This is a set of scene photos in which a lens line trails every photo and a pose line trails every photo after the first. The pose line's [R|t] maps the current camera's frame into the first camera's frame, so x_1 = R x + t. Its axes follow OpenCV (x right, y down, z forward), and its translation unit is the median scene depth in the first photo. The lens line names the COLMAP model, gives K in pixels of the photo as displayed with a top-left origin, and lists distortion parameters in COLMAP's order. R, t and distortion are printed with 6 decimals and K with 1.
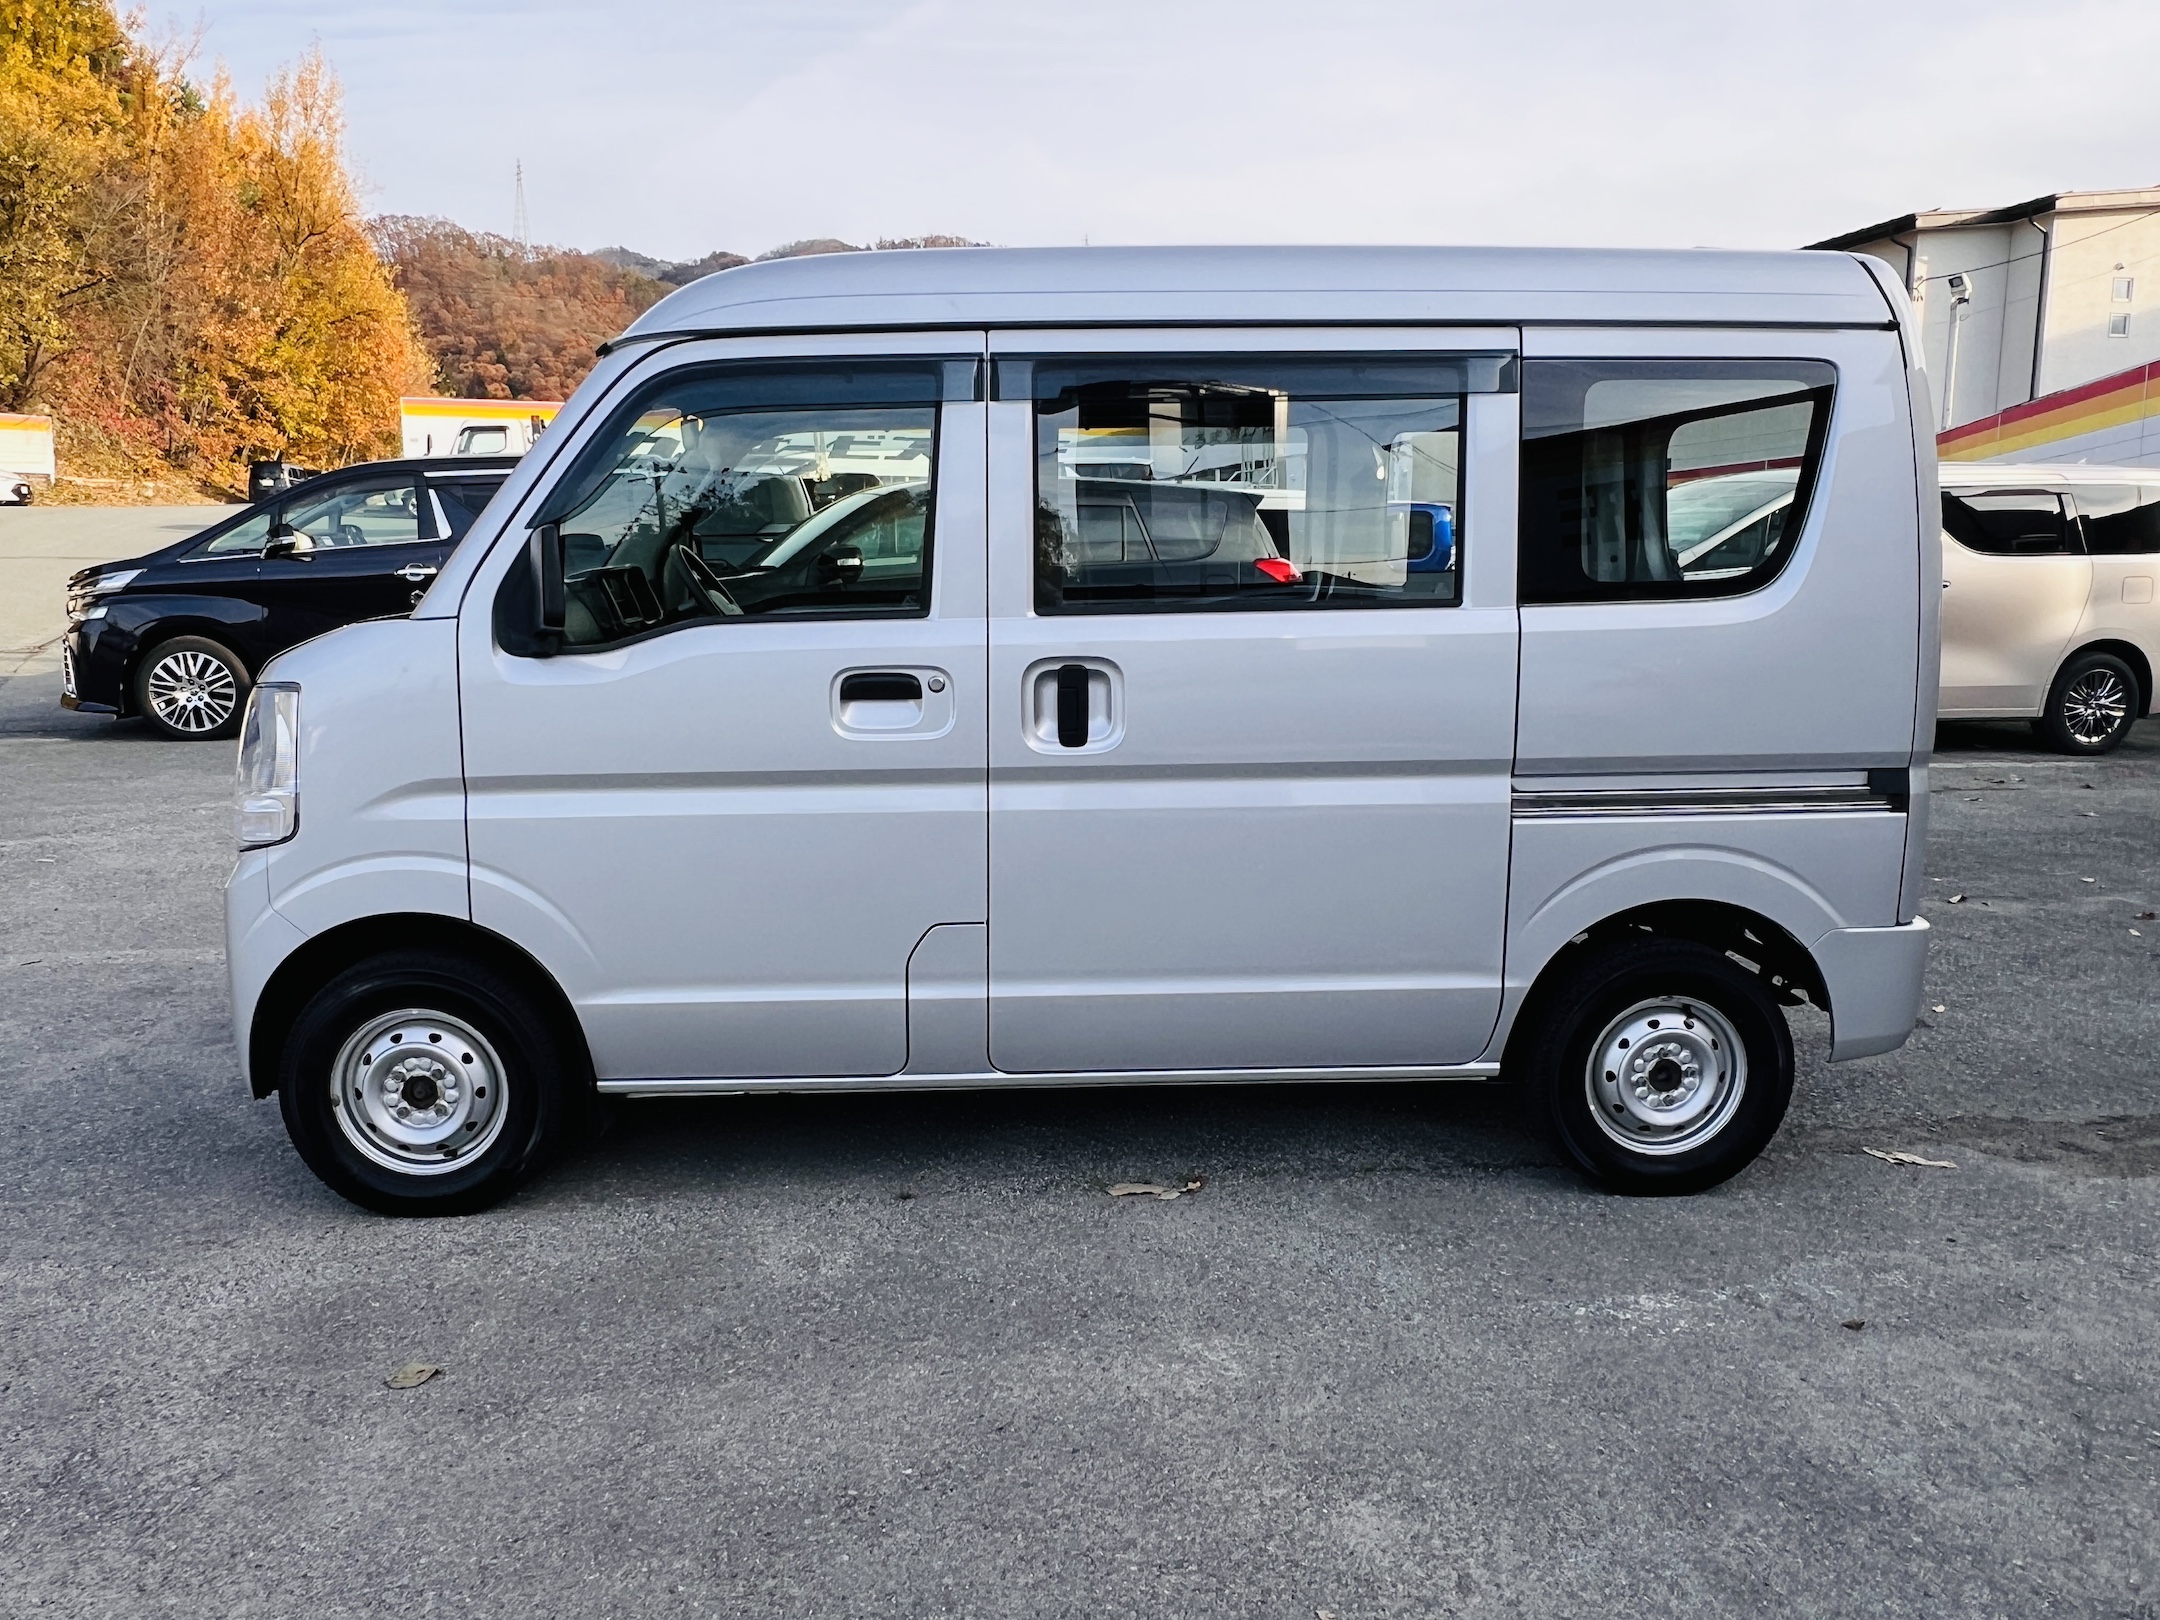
lens RADIAL K [[1587.3, 0, 1080.0], [0, 1587.3, 810.0], [0, 0, 1]] dist [0.005972, 0.004964]
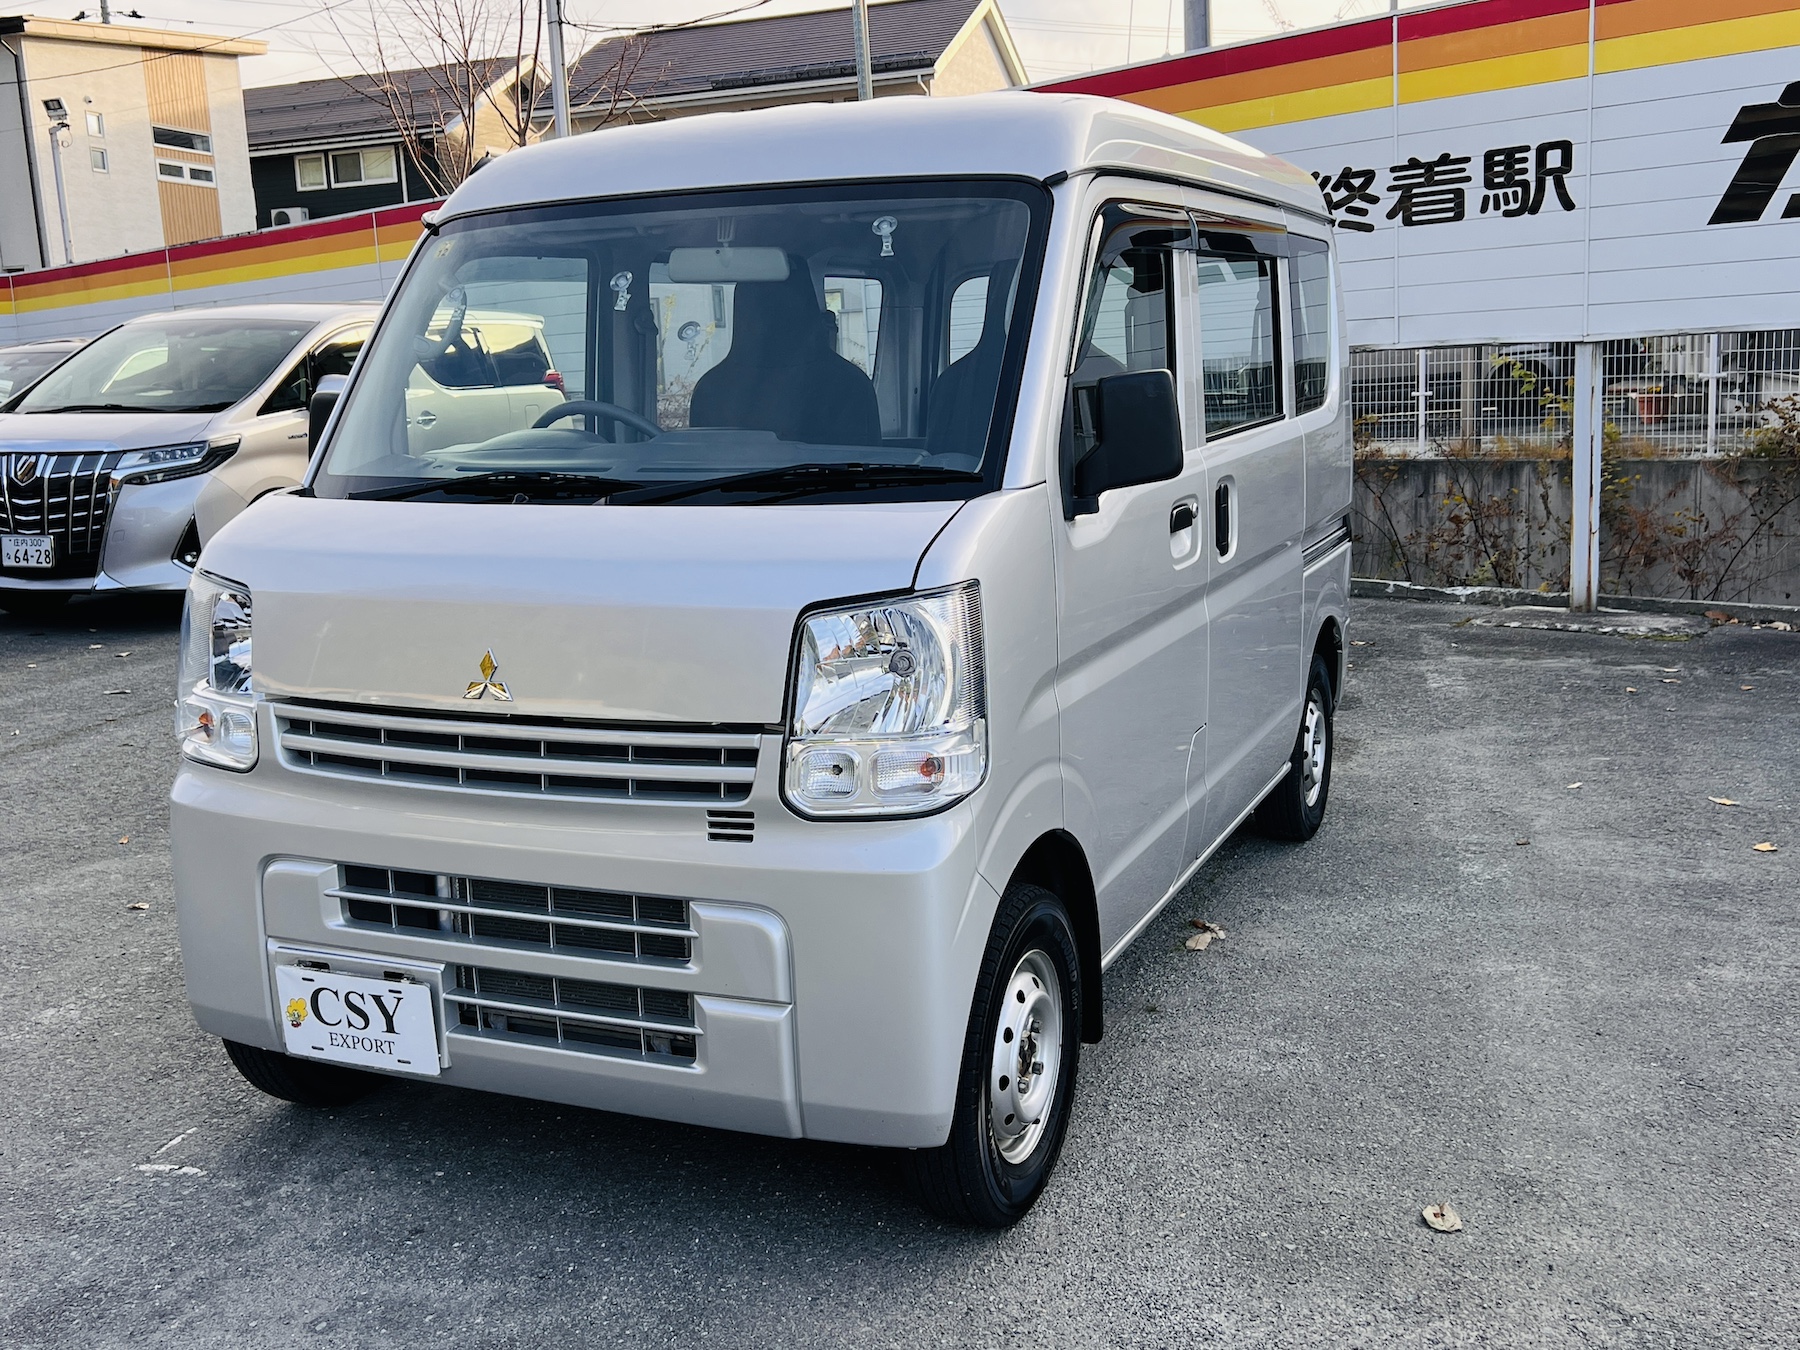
lens RADIAL K [[1777.2, 0, 900.0], [0, 1777.2, 675.0], [0, 0, 1]] dist [0.048296, -0.001129]
pose [[0.447900, -0.165319, 0.878666, -0.323840], [0.171932, 0.980341, 0.096806, -0.030892], [-0.877396, 0.107712, 0.467519, 0.159606]]
